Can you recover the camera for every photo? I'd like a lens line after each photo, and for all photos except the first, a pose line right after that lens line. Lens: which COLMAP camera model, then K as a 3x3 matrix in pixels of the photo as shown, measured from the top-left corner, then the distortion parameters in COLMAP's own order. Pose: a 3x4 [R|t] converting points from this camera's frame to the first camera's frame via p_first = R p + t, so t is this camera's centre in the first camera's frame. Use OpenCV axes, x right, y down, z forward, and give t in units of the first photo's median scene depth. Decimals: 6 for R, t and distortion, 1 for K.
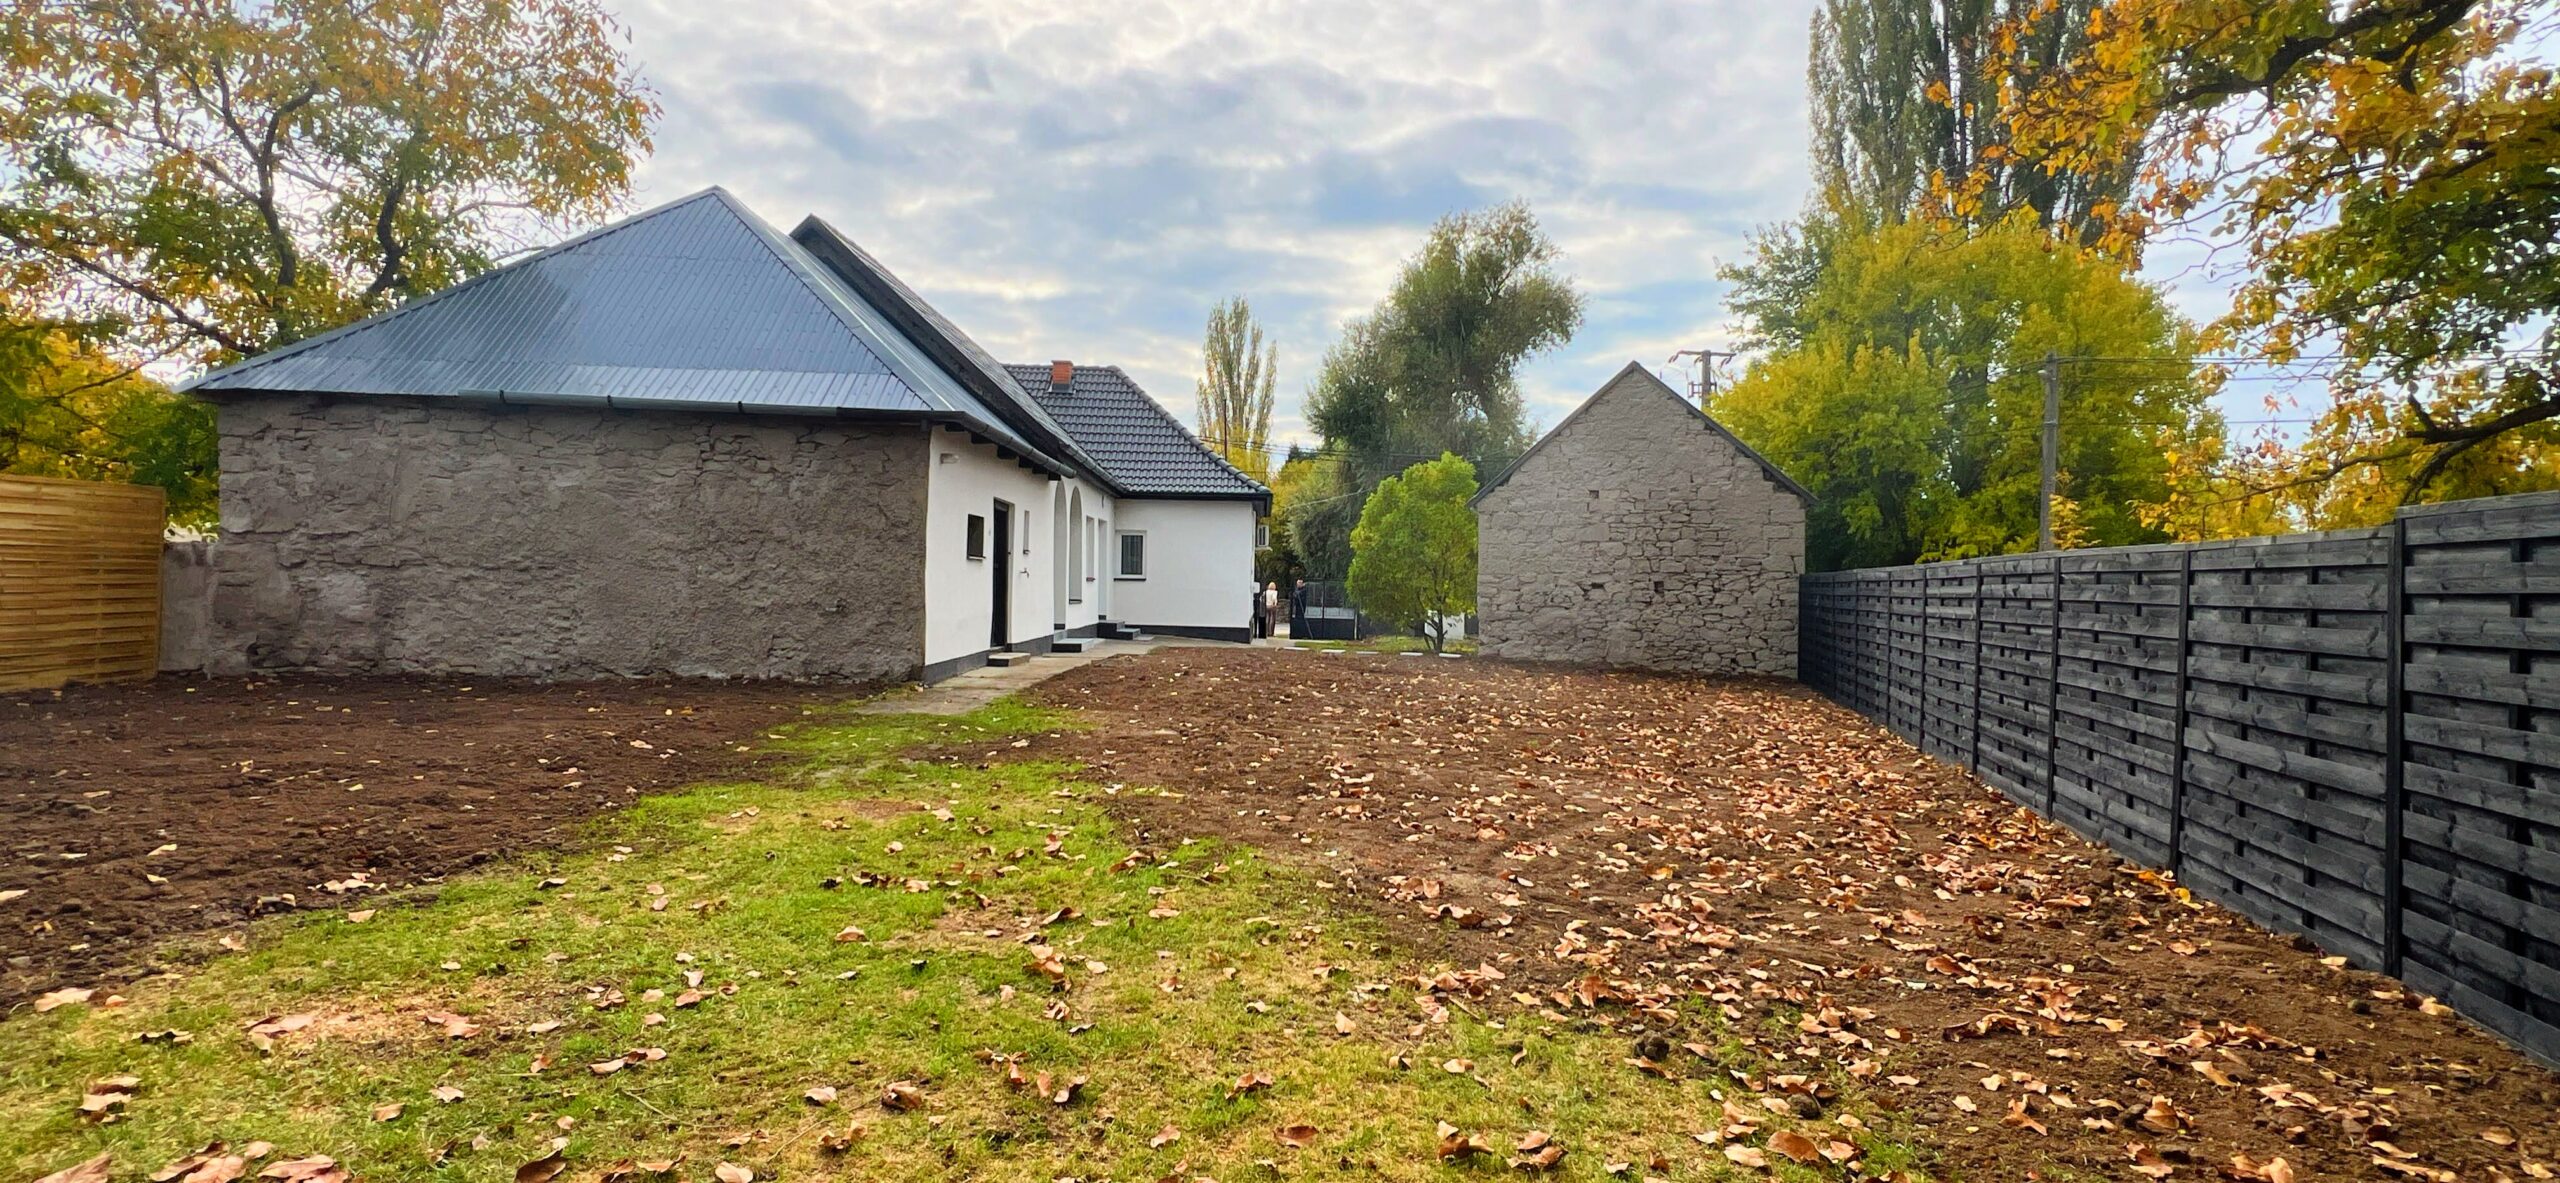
lens RADIAL K [[1190.8, 0, 1277.5], [0, 1190.8, 579.9], [0, 0, 1]] dist [-0.001949, 0.000256]
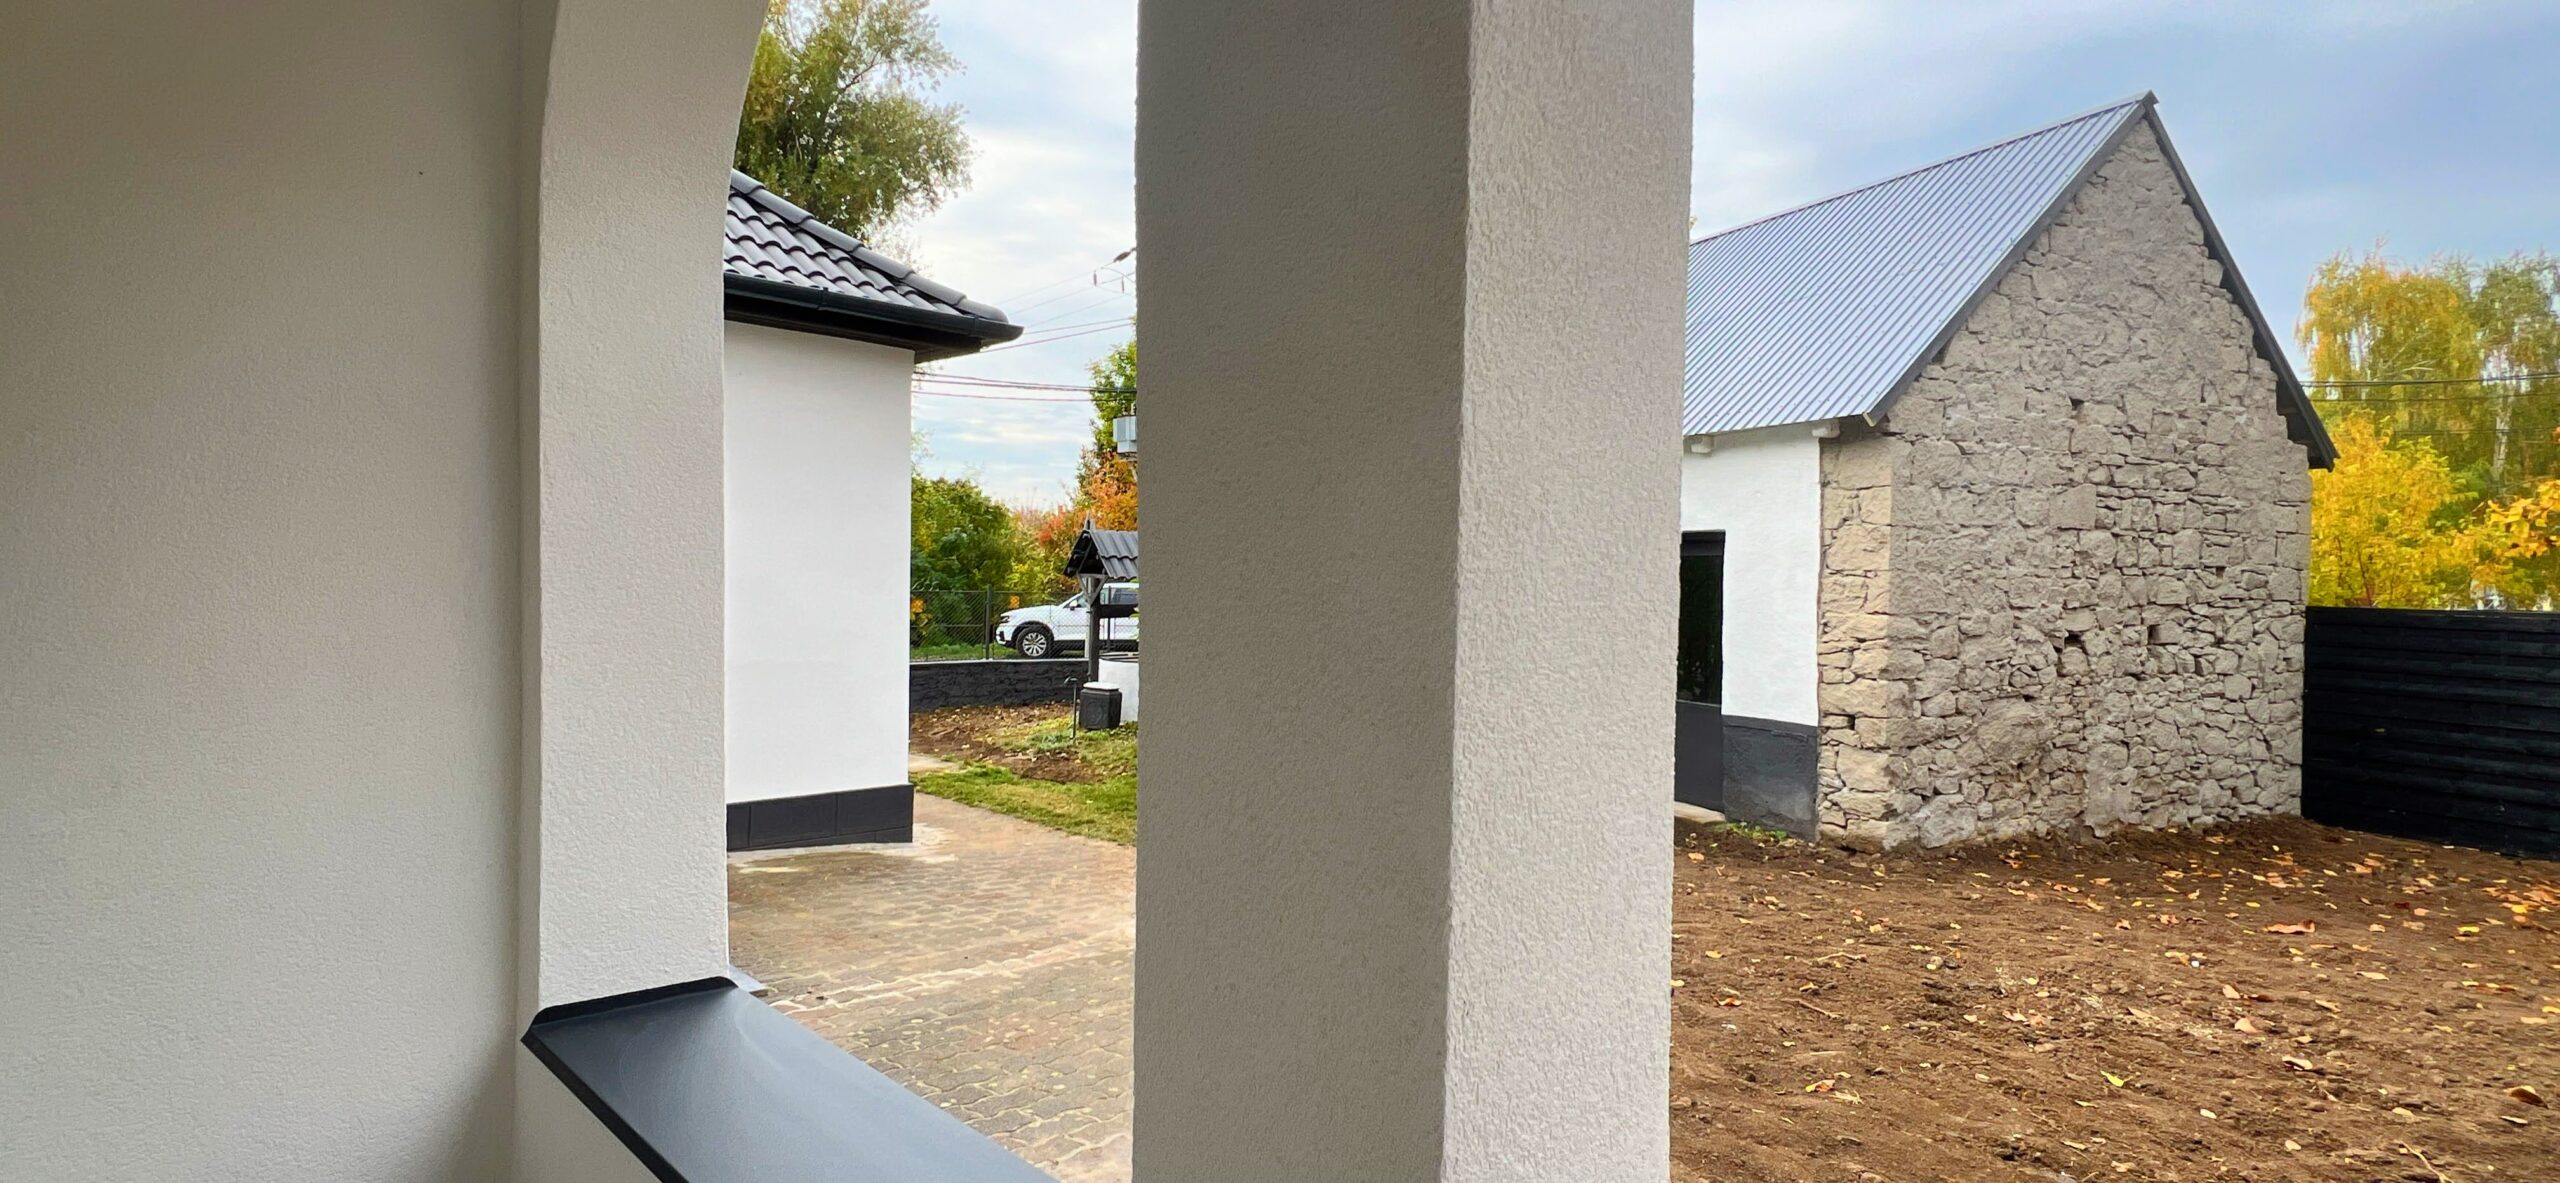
lens RADIAL K [[1190.8, 0, 1277.5], [0, 1190.8, 579.9], [0, 0, 1]] dist [-0.001949, 0.000256]
pose [[0.705941, -0.006518, 0.708241, -0.381876], [-0.008363, 0.999811, 0.017537, -0.036348], [-0.708222, -0.018303, 0.705753, 1.683546]]
